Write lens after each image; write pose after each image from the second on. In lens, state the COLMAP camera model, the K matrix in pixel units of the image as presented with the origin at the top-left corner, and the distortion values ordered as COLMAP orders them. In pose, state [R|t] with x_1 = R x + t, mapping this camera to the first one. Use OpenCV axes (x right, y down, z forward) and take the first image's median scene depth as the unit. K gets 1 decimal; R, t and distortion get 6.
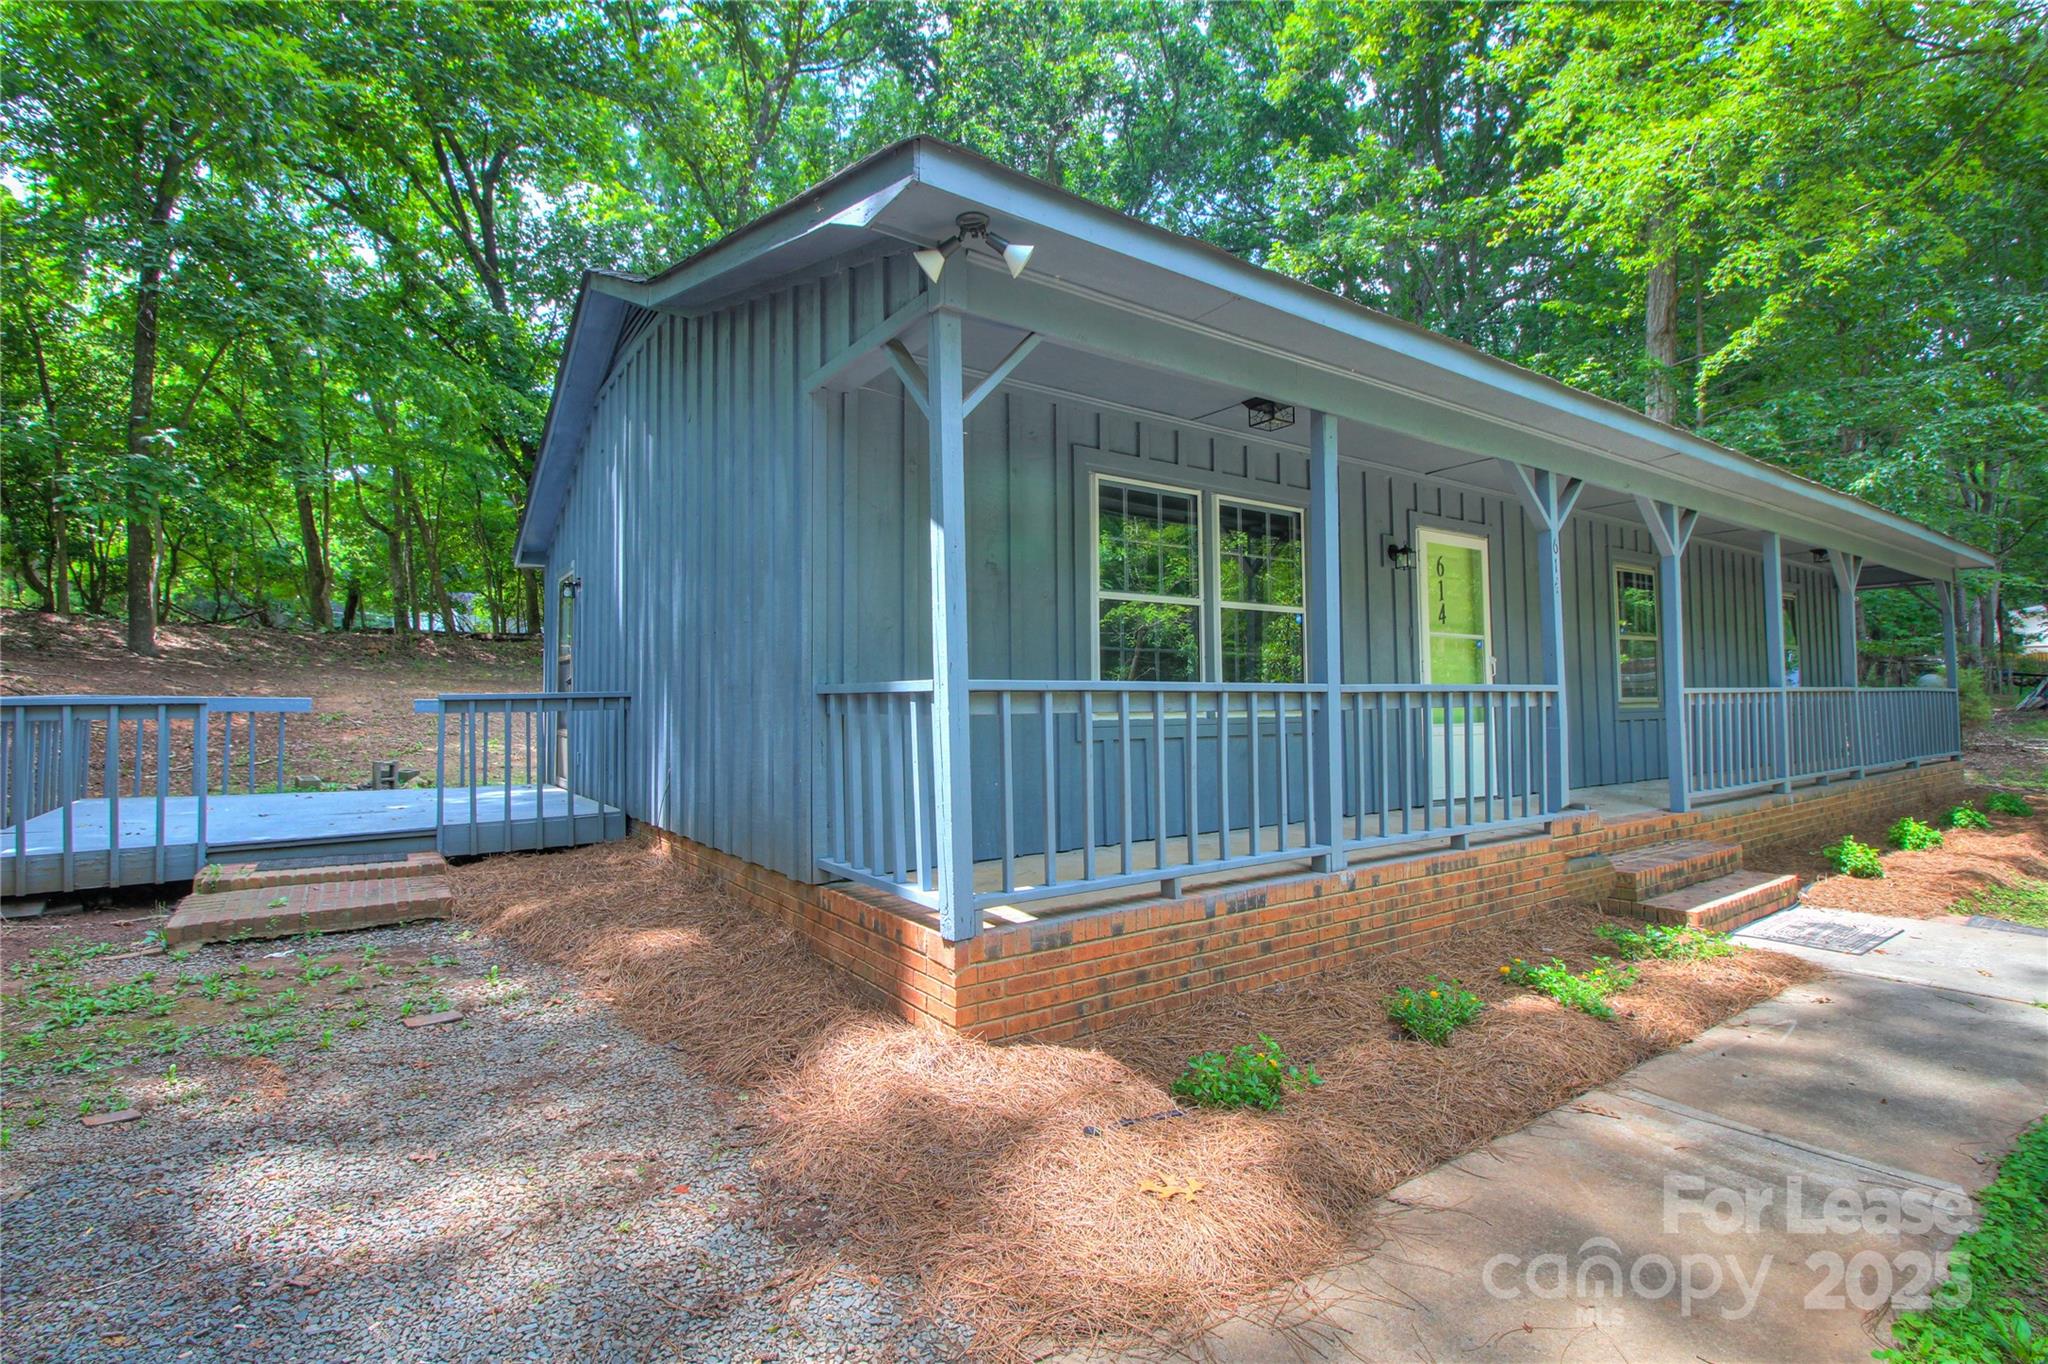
lens RADIAL K [[957.4, 0, 1021.7], [0, 957.4, 683.9], [0, 0, 1]] dist [0.002606, -0.000549]
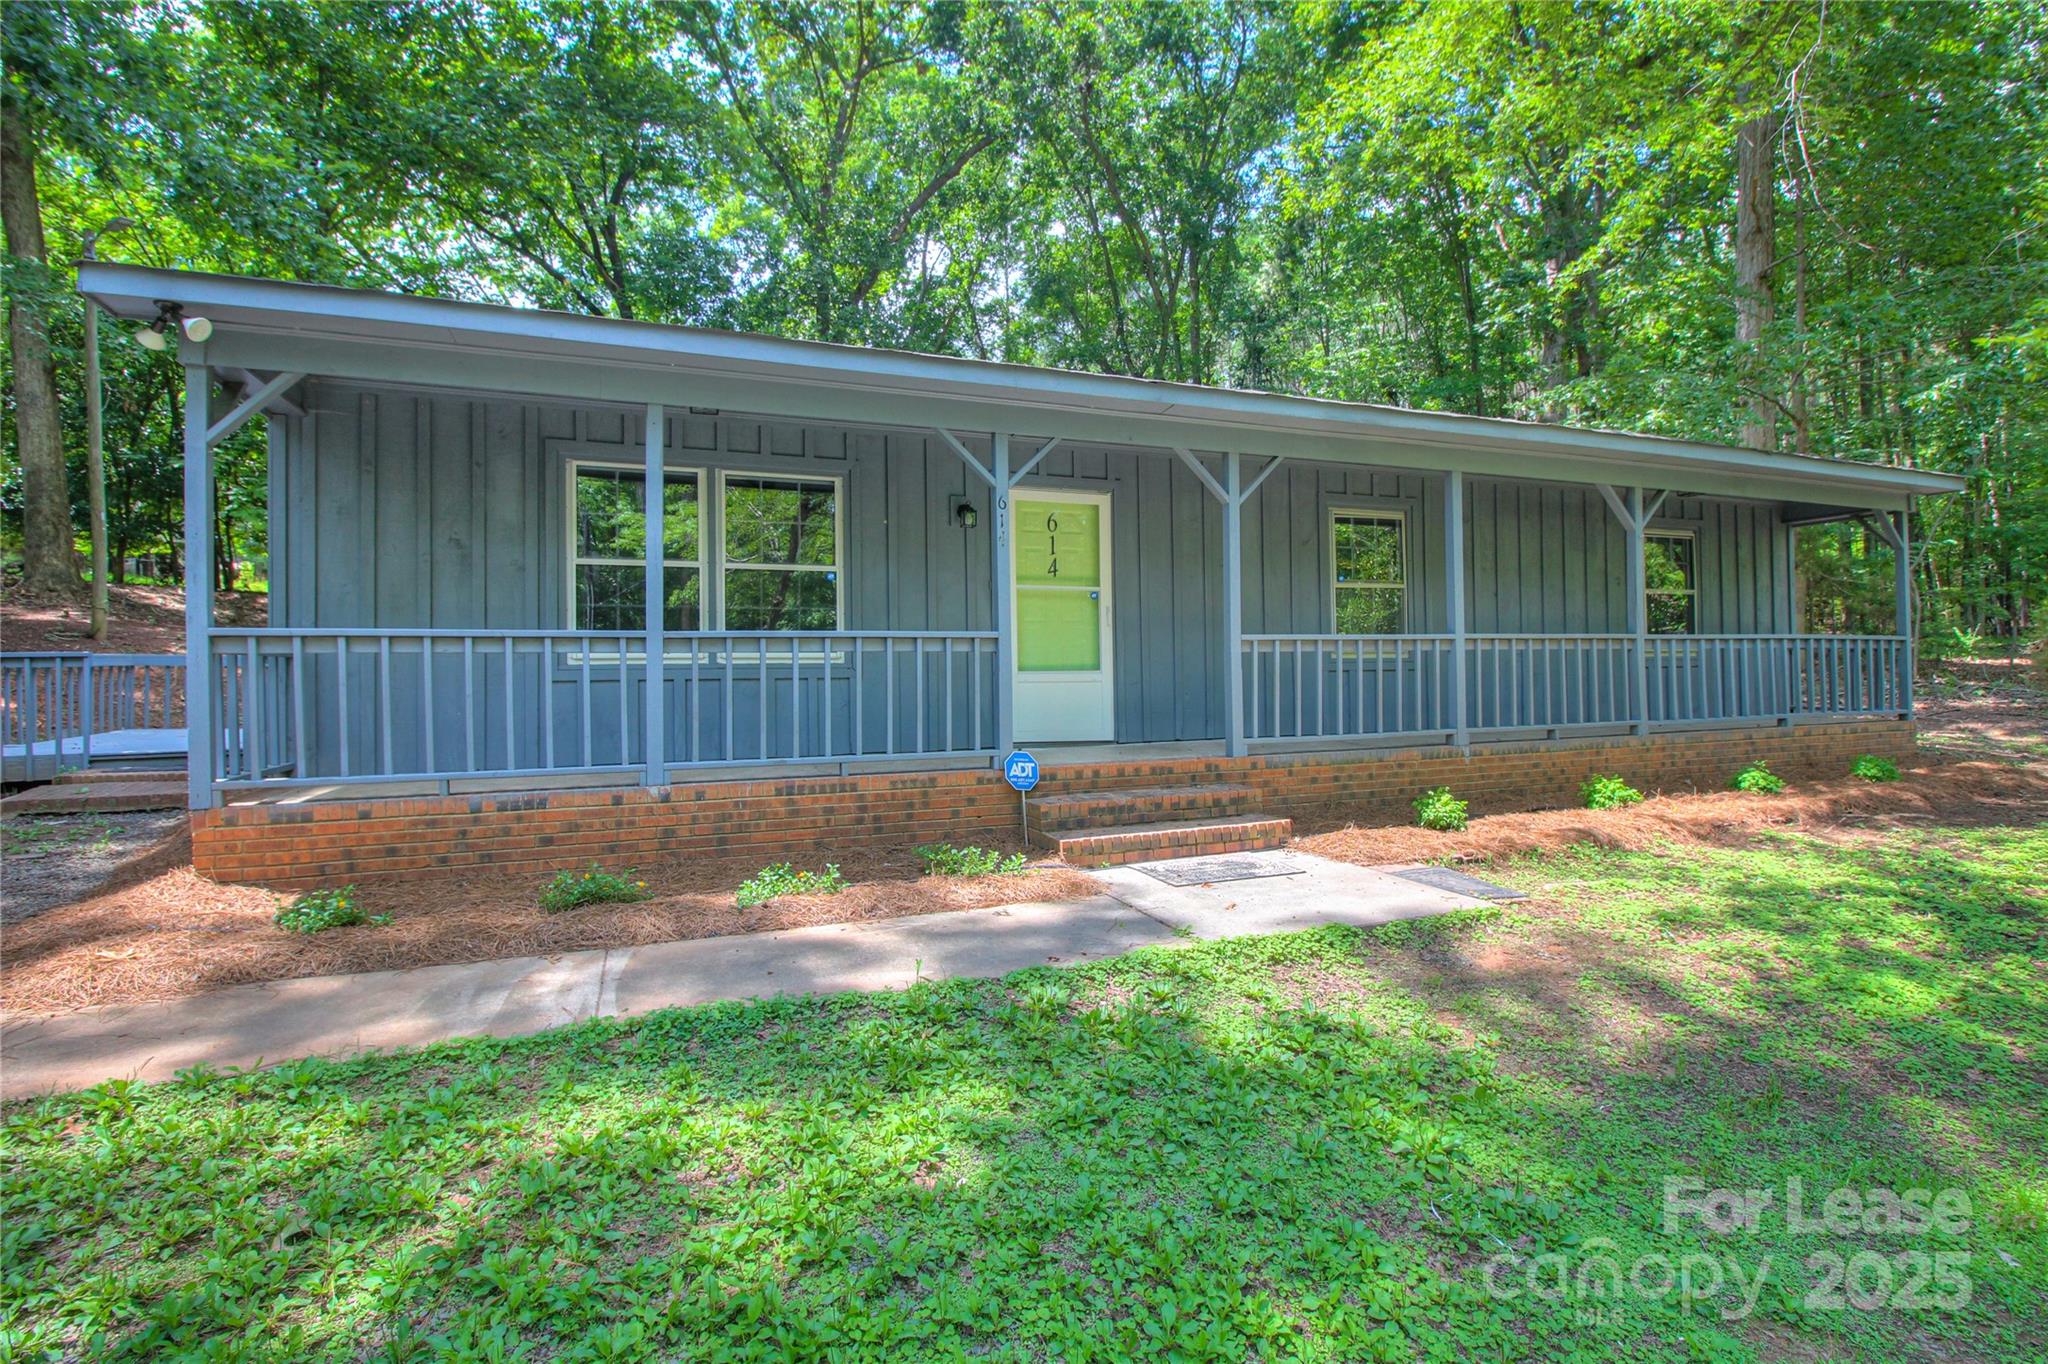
lens RADIAL K [[957.4, 0, 1021.7], [0, 957.4, 683.9], [0, 0, 1]] dist [0.002606, -0.000549]
pose [[0.968969, 0.001470, -0.247179, 0.892260], [0.007765, 0.999308, 0.036380, 0.021417], [0.247062, -0.037171, 0.968287, -0.044167]]
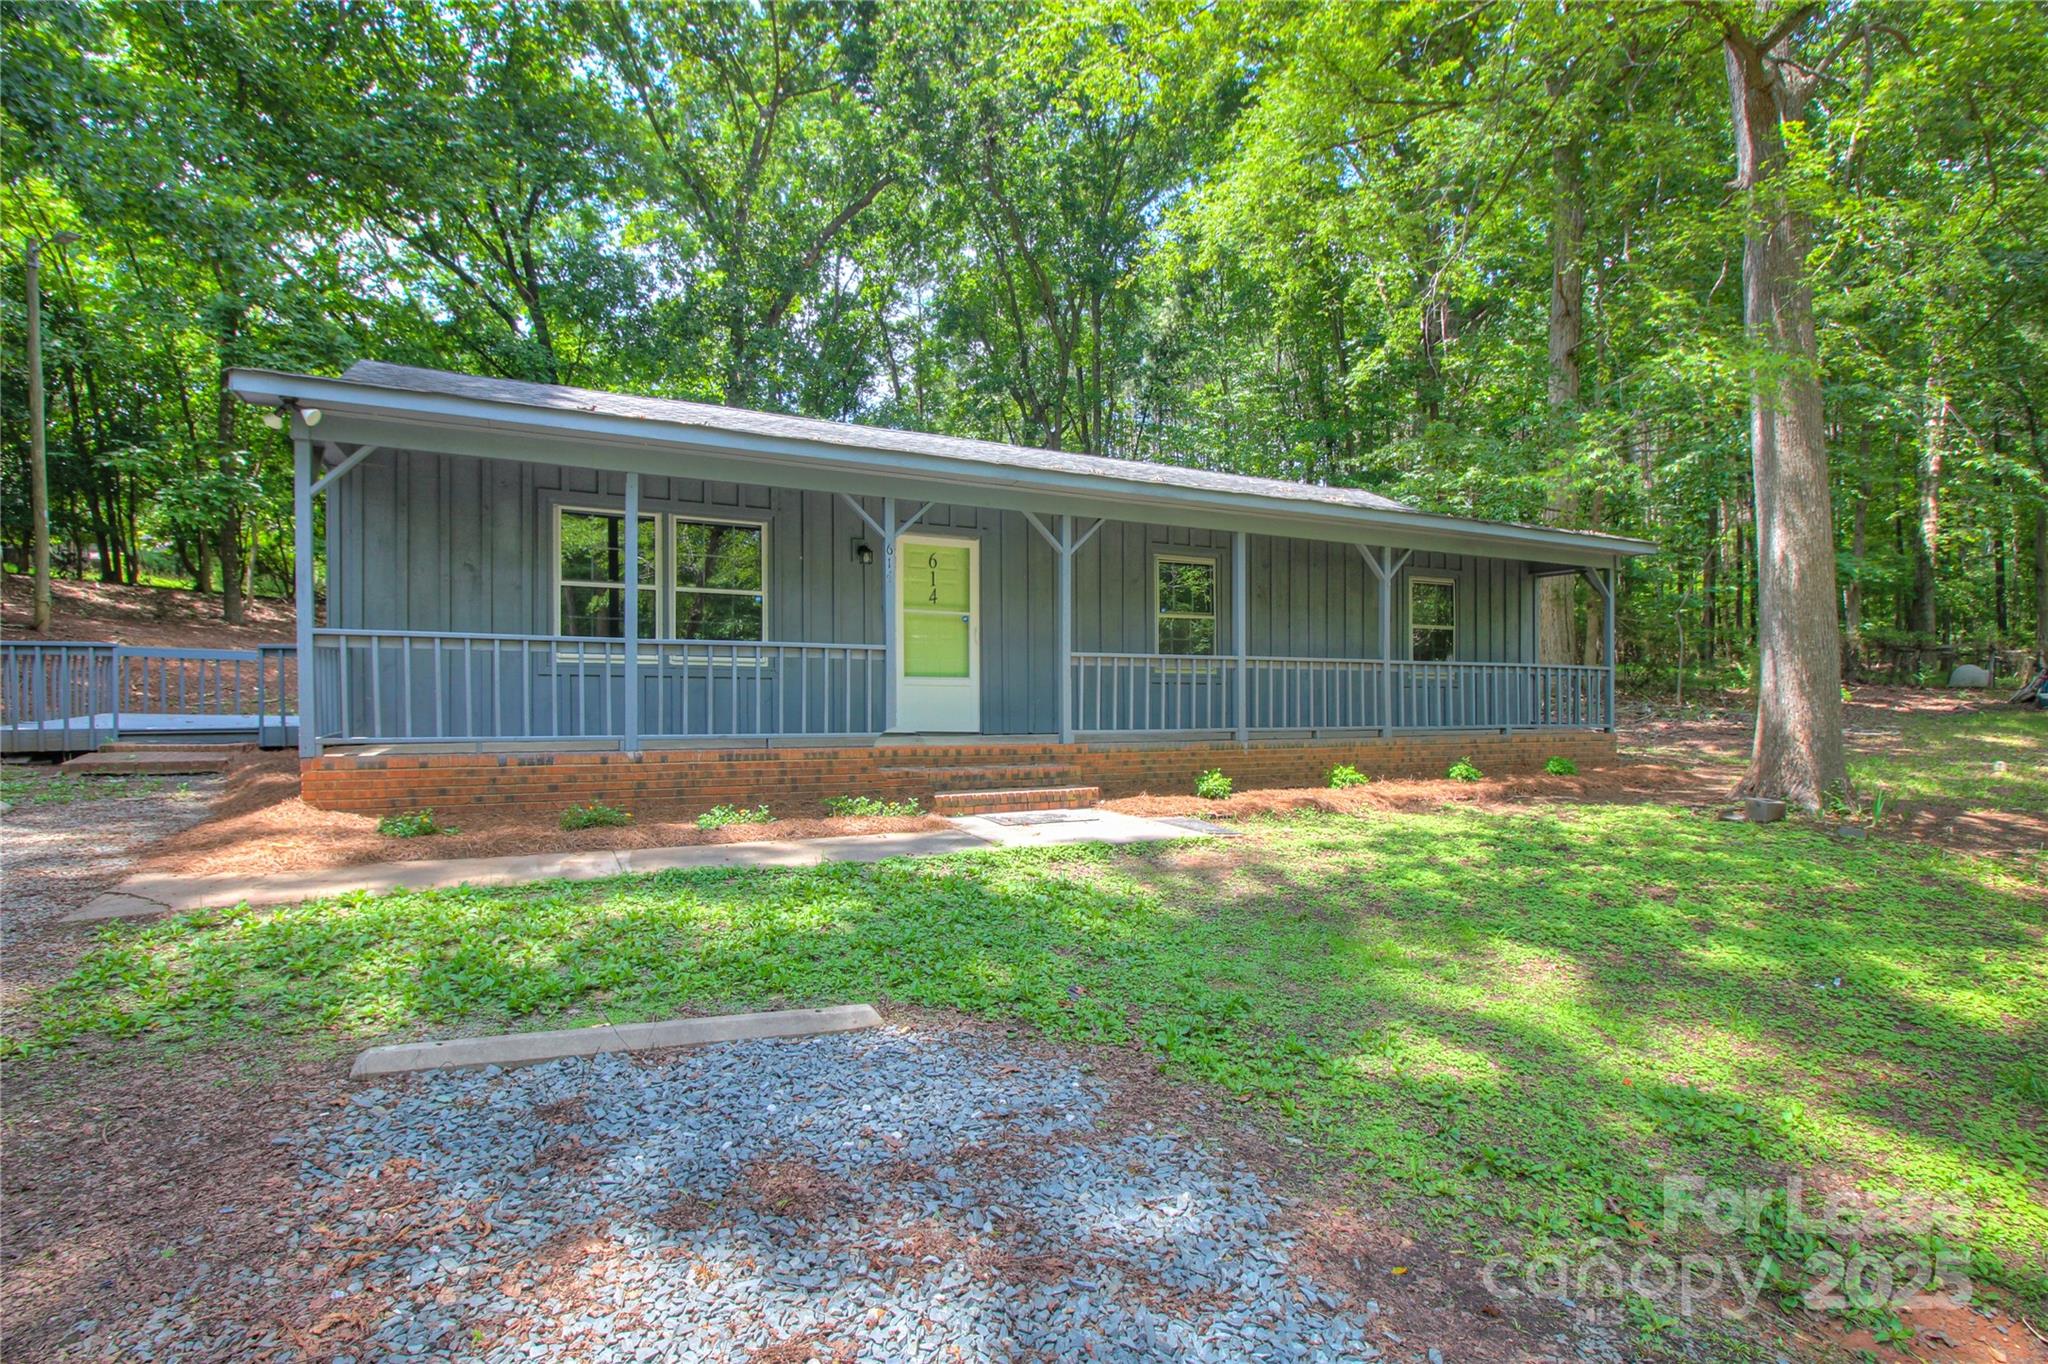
lens RADIAL K [[955.3, 0, 1022.3], [0, 955.3, 750.2], [0, 0, 1]] dist [0.002698, -0.000145]
pose [[0.987504, 0.029452, -0.154818, 1.045456], [-0.015730, 0.995896, 0.089125, 0.028376], [0.156808, -0.085576, 0.983915, -0.443702]]
